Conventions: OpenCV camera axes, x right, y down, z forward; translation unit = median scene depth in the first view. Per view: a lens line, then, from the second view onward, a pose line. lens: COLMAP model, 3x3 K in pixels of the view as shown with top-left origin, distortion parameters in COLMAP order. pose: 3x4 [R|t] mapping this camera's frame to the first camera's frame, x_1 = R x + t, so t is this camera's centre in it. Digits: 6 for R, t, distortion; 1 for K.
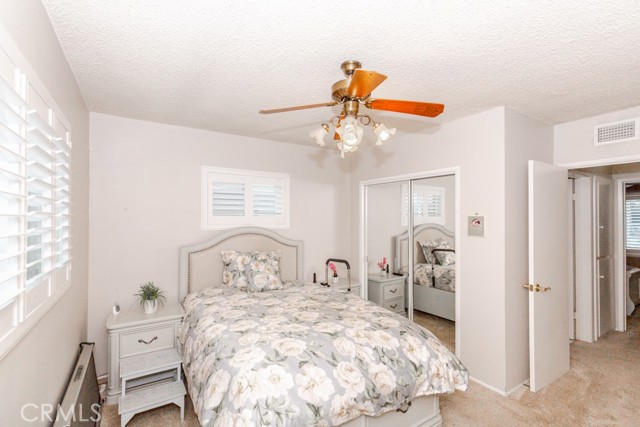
lens RADIAL K [[295.2, 0, 319.7], [0, 295.2, 217.1], [0, 0, 1]] dist [0.006303, 0.000506]
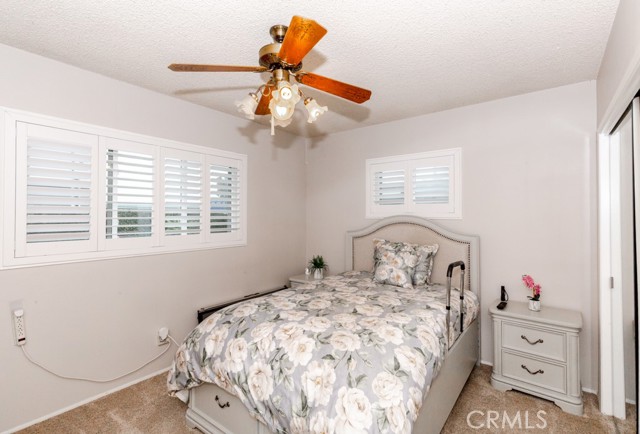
lens RADIAL K [[300.6, 0, 320.0], [0, 300.6, 217.0], [0, 0, 1]] dist [-0.002313, -0.000163]
pose [[0.344416, -0.001173, -0.938816, 0.904529], [-0.000206, 0.999999, -0.001325, 0.063860], [0.938817, 0.000649, 0.344416, 0.719030]]
